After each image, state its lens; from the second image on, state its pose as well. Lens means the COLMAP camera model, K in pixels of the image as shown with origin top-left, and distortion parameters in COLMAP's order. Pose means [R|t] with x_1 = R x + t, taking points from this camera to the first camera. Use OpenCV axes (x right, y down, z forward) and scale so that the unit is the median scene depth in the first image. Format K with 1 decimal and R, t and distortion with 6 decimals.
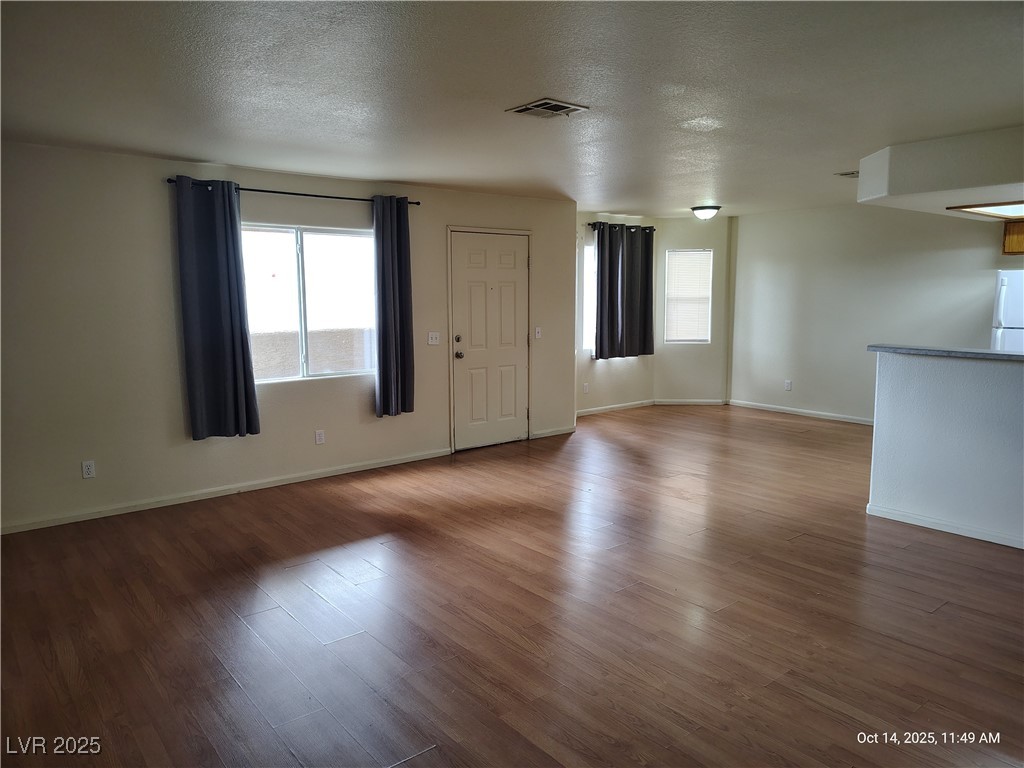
lens RADIAL K [[699.5, 0, 508.4], [0, 699.5, 392.4], [0, 0, 1]] dist [0.010677, -0.004534]
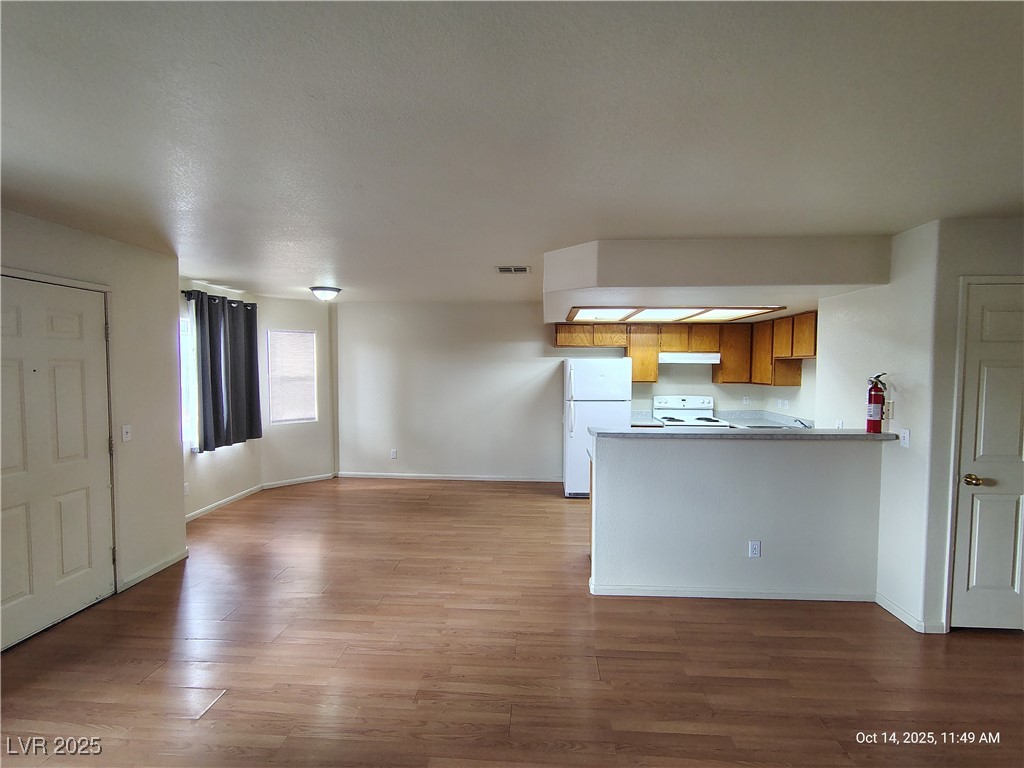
lens RADIAL K [[474.5, 0, 509.9], [0, 474.5, 388.8], [0, 0, 1]] dist [-0.007027, 0.001582]
pose [[0.676493, -0.026488, 0.735973, -0.037283], [0.098564, 0.993619, -0.054838, -0.056224], [-0.729823, 0.109638, 0.674787, 0.346402]]
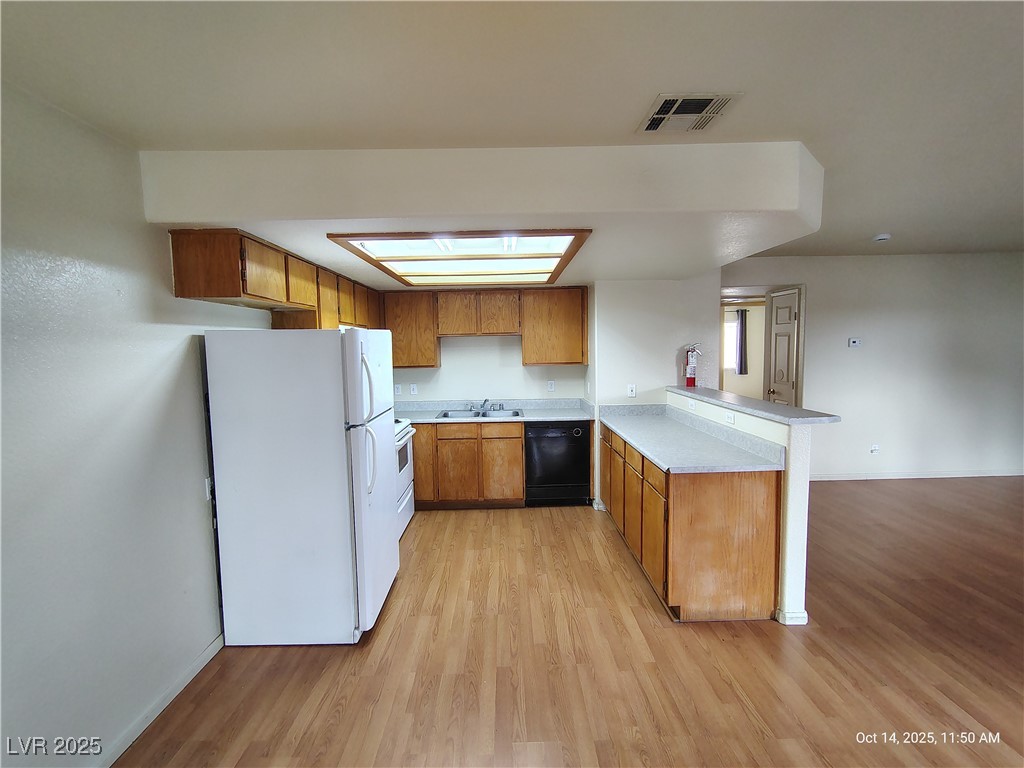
lens RADIAL K [[474.5, 0, 514.2], [0, 474.5, 384.8], [0, 0, 1]] dist [-0.007027, 0.001582]
pose [[-0.788099, -0.024605, 0.615057, 0.260519], [0.117483, 0.974820, 0.189534, -0.137252], [-0.604234, 0.221631, -0.765364, 0.905444]]
